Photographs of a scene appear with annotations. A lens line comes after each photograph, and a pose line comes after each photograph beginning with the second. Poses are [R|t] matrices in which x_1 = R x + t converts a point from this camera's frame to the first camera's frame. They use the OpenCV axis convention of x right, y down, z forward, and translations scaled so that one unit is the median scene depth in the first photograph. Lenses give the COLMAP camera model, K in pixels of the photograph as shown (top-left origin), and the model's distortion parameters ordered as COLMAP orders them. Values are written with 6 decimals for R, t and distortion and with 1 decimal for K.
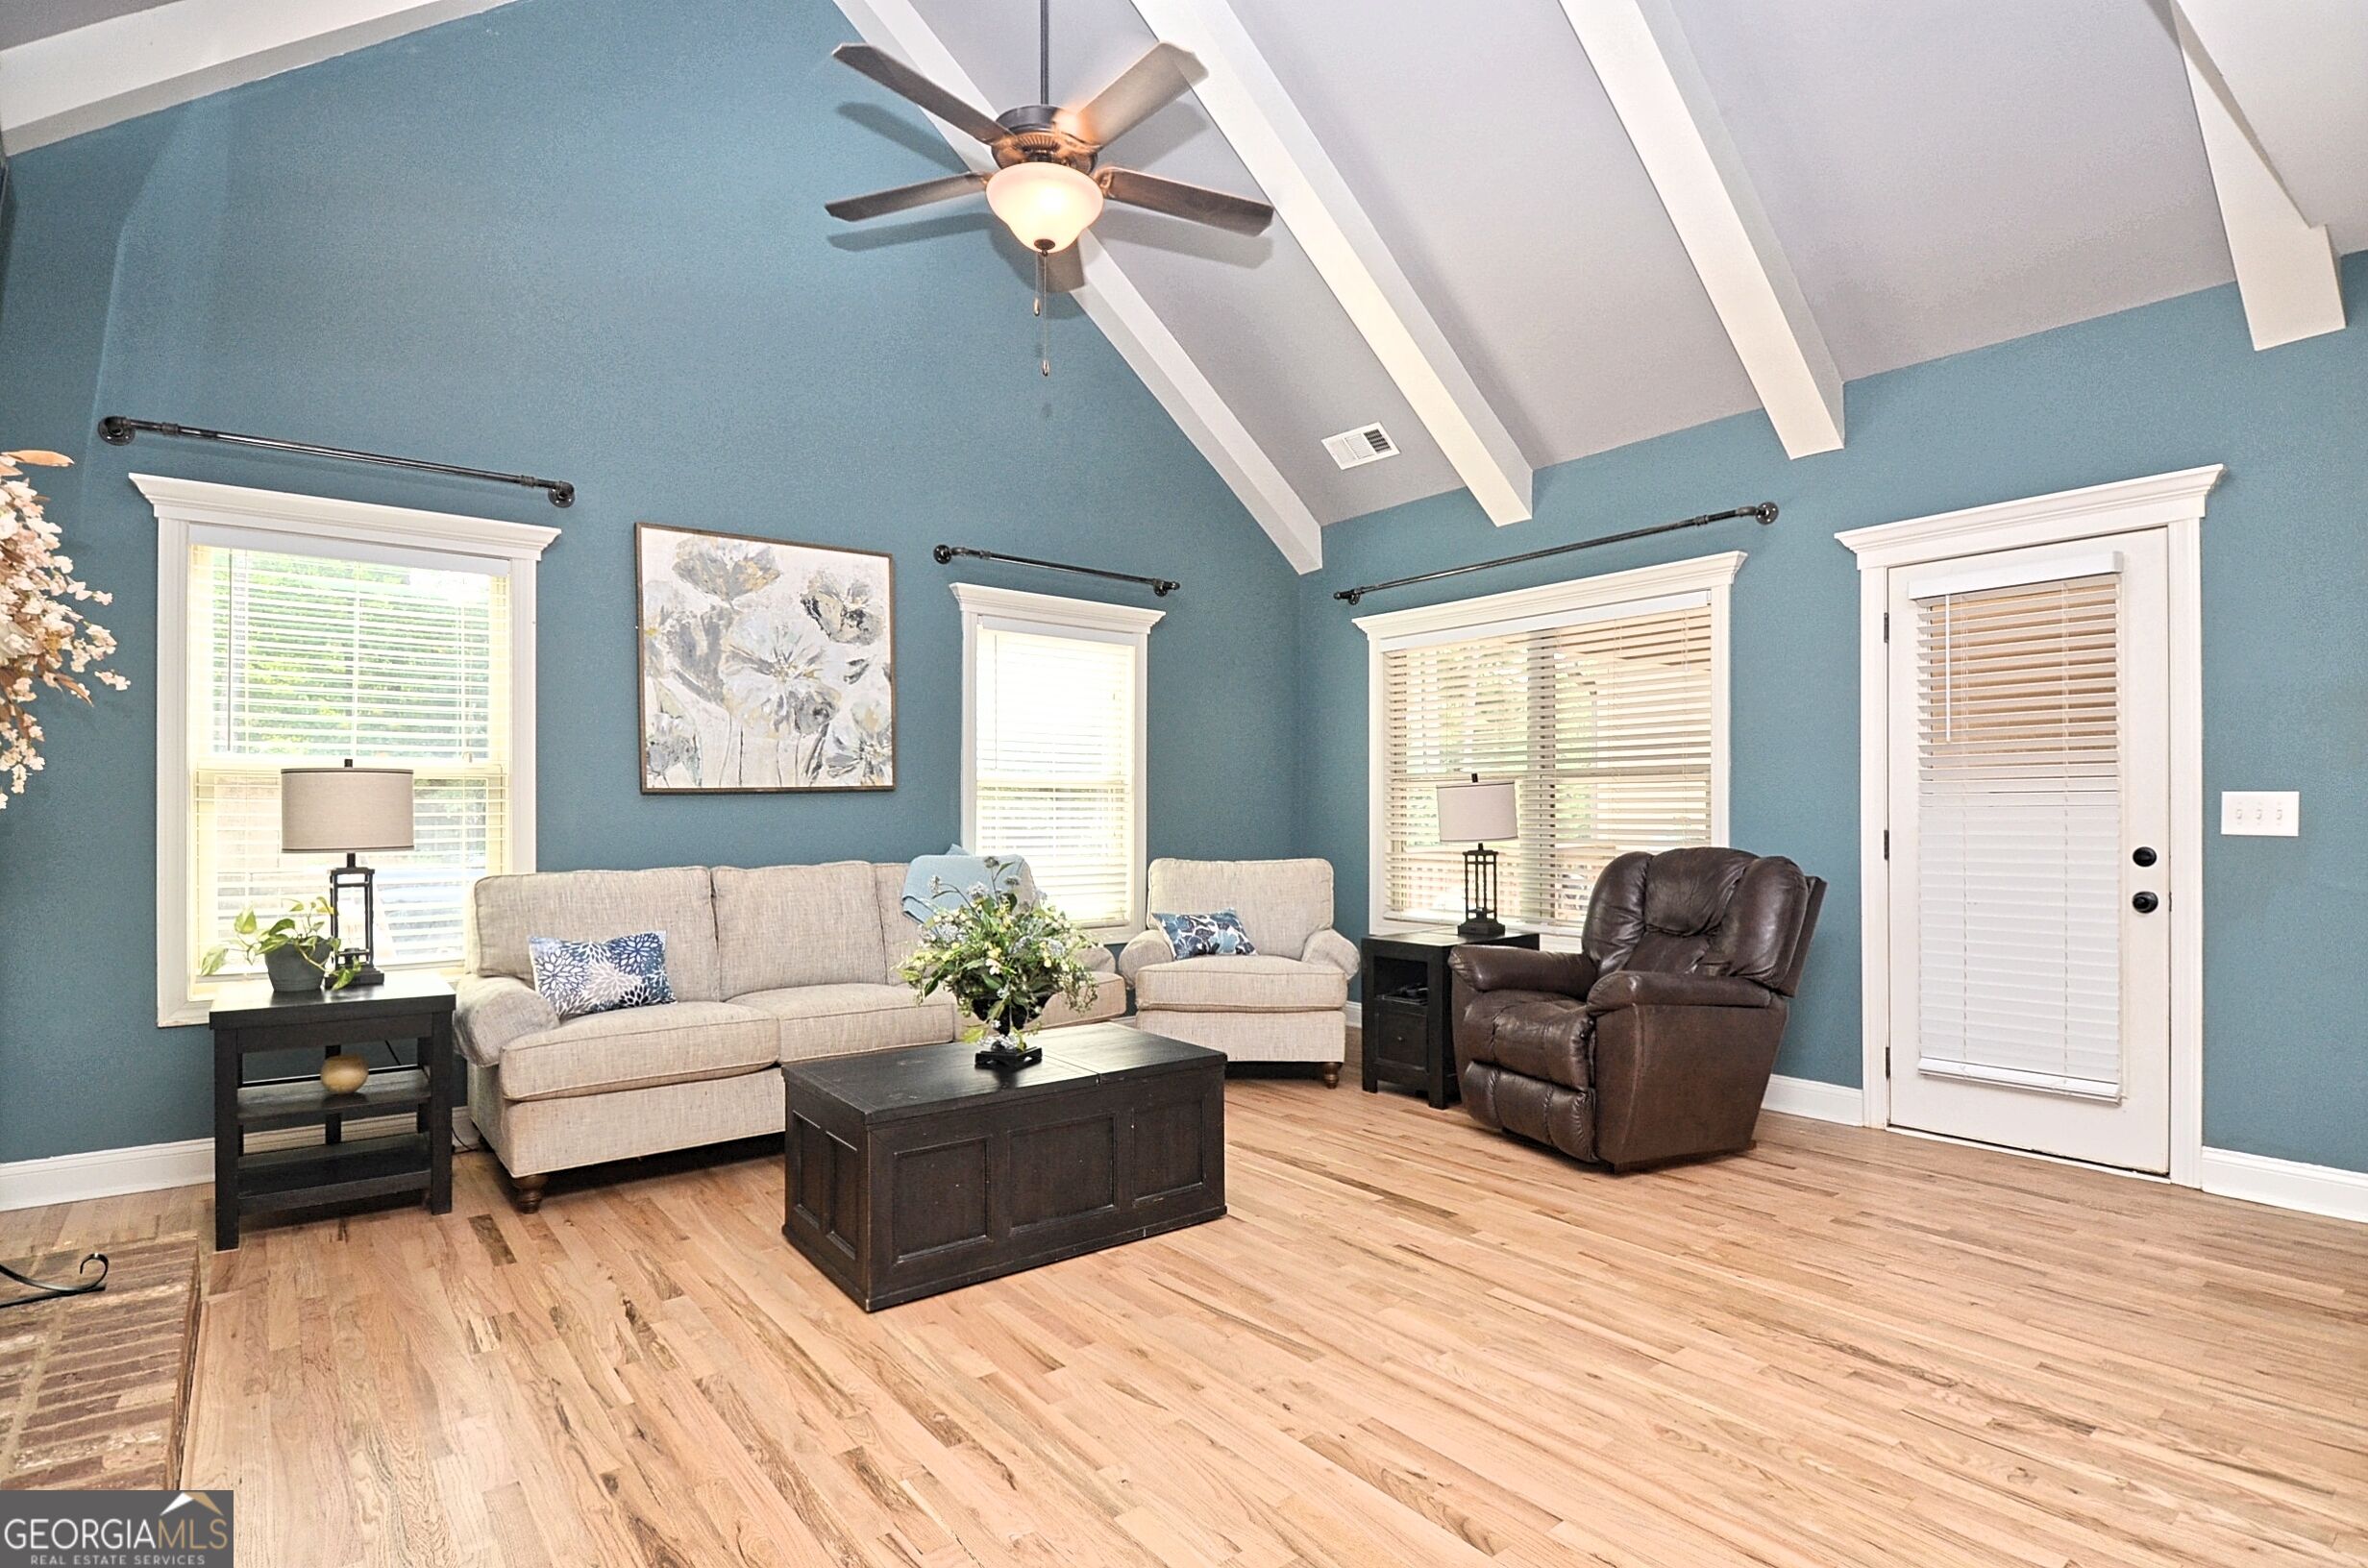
lens RADIAL K [[1218.7, 0, 1260.9], [0, 1218.7, 795.9], [0, 0, 1]] dist [0.014077, -0.020058]
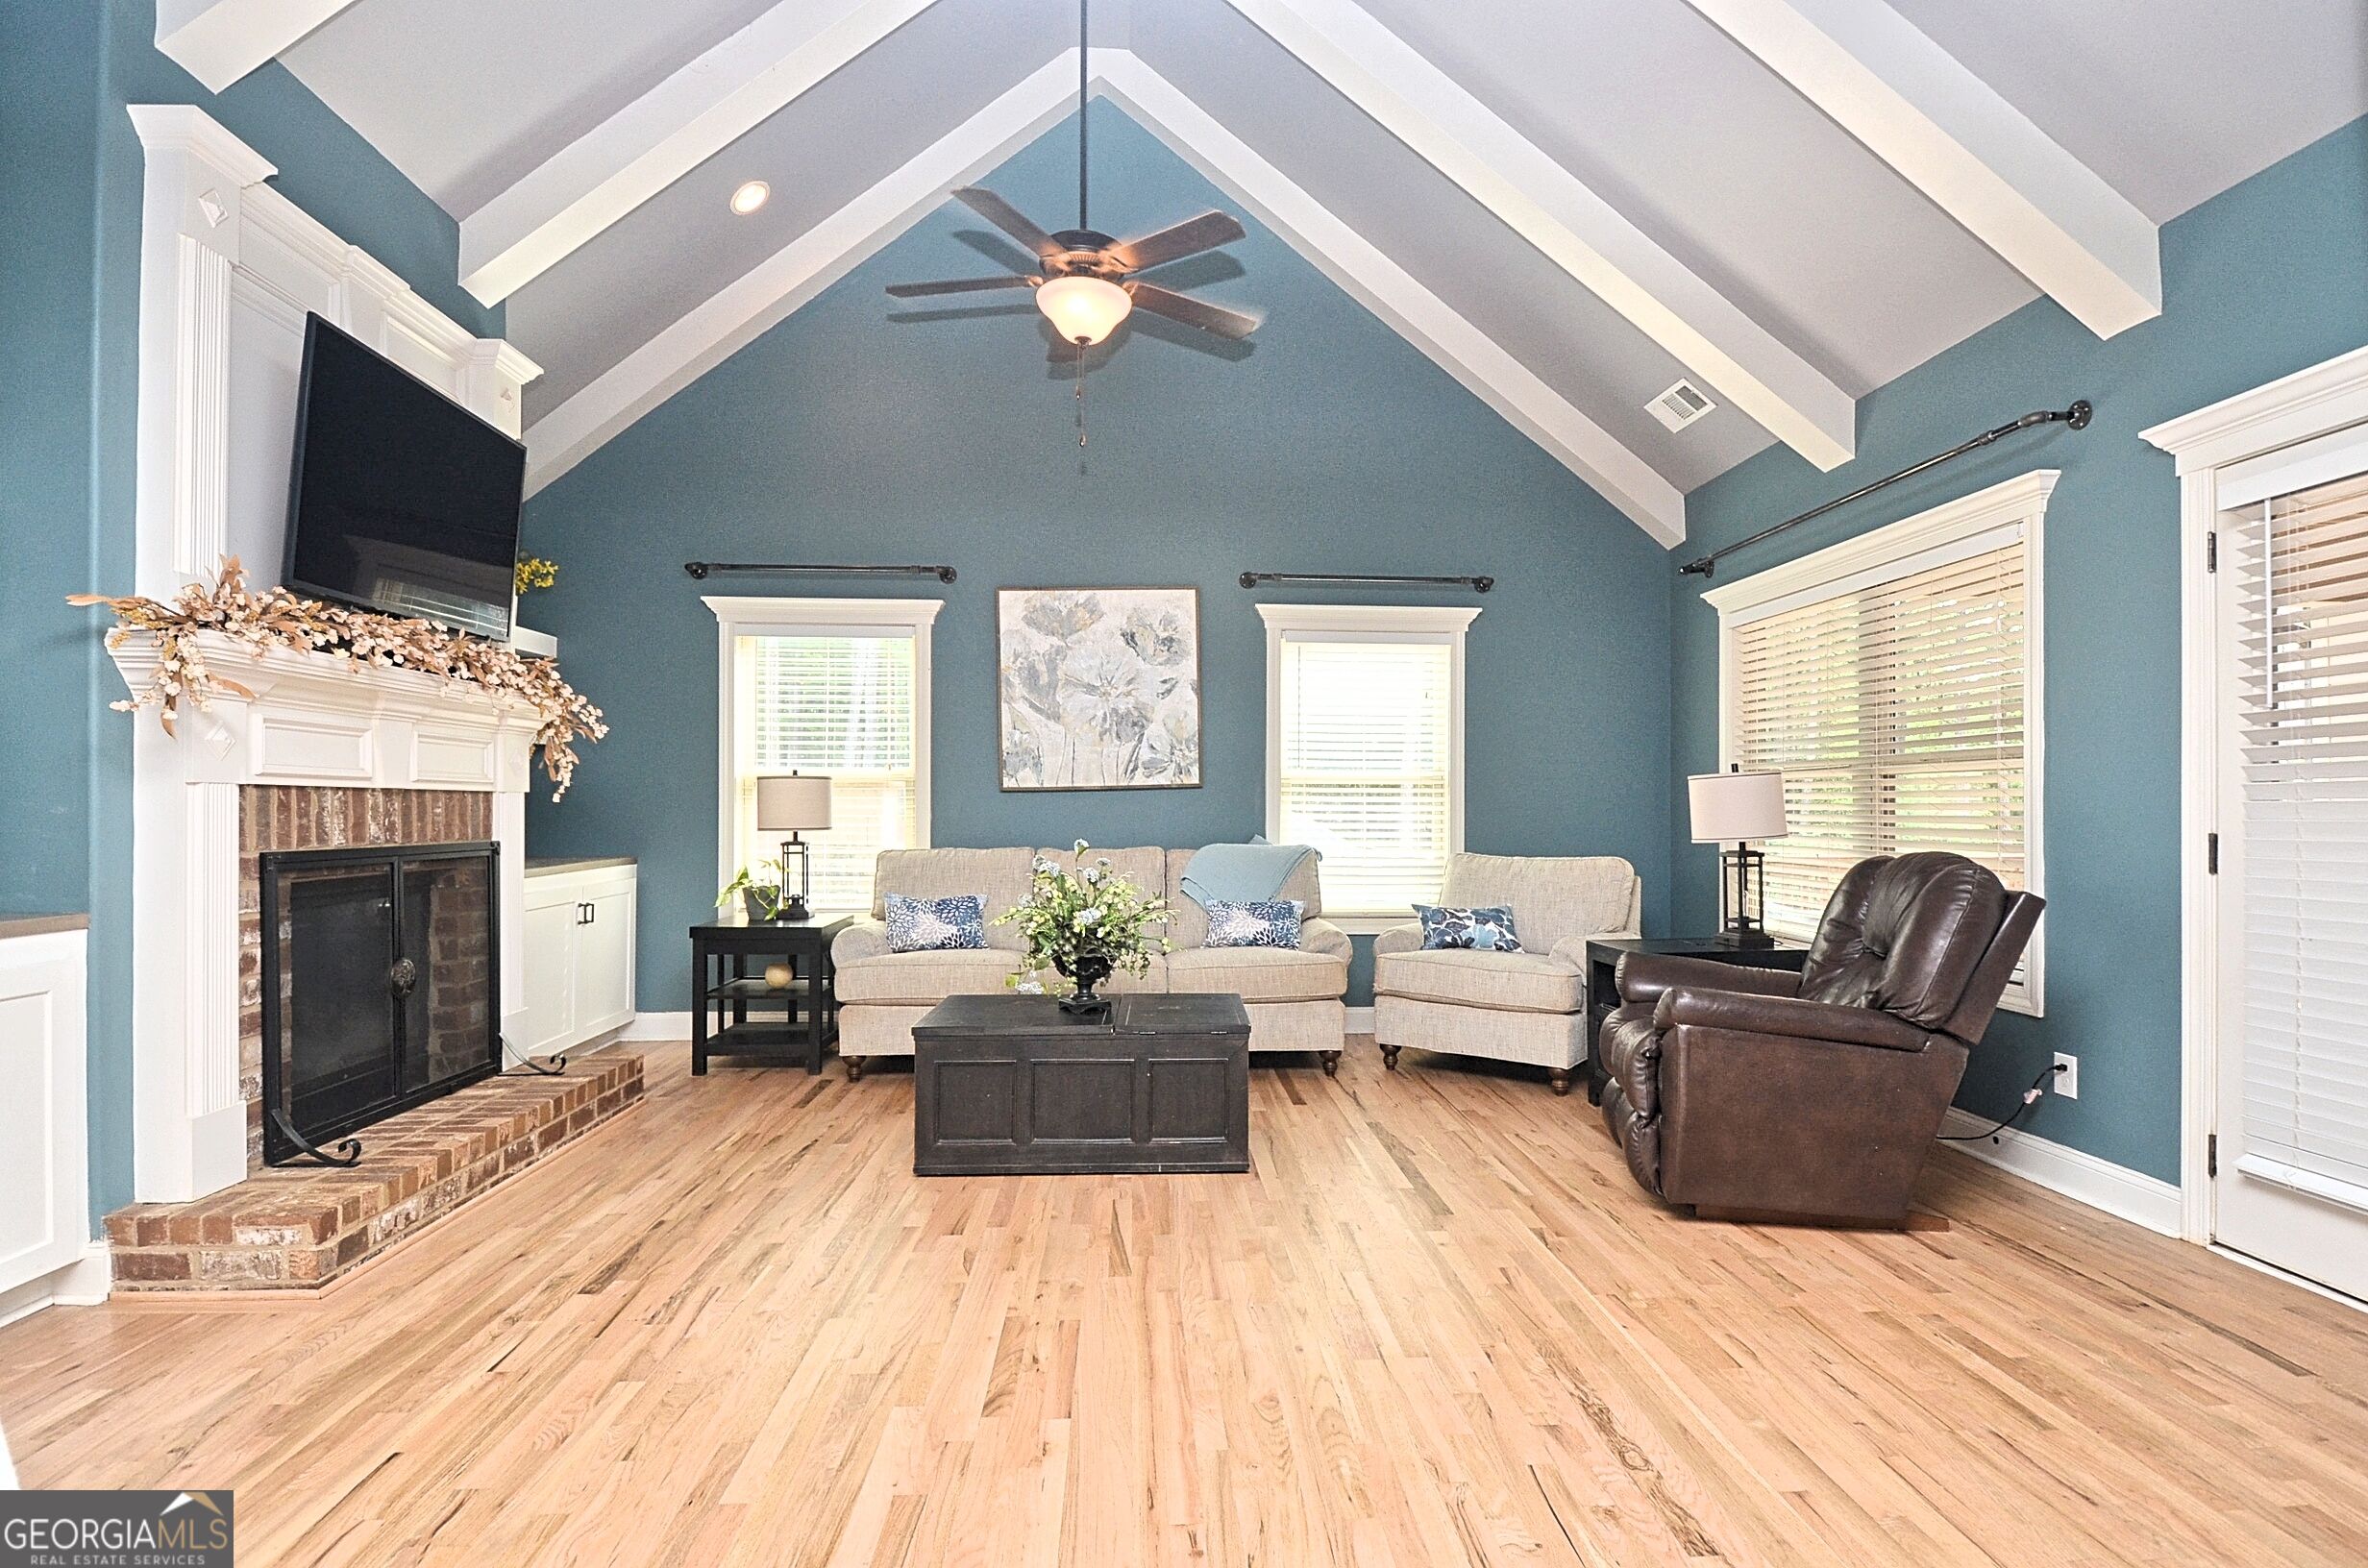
lens RADIAL K [[1218.7, 0, 1179.4], [0, 1218.7, 787.3], [0, 0, 1]] dist [0.014077, -0.020058]
pose [[0.799022, -0.007778, -0.601252, 0.450009], [0.005824, 0.999970, -0.005195, 0.001437], [0.601274, 0.000649, 0.799043, 0.060888]]
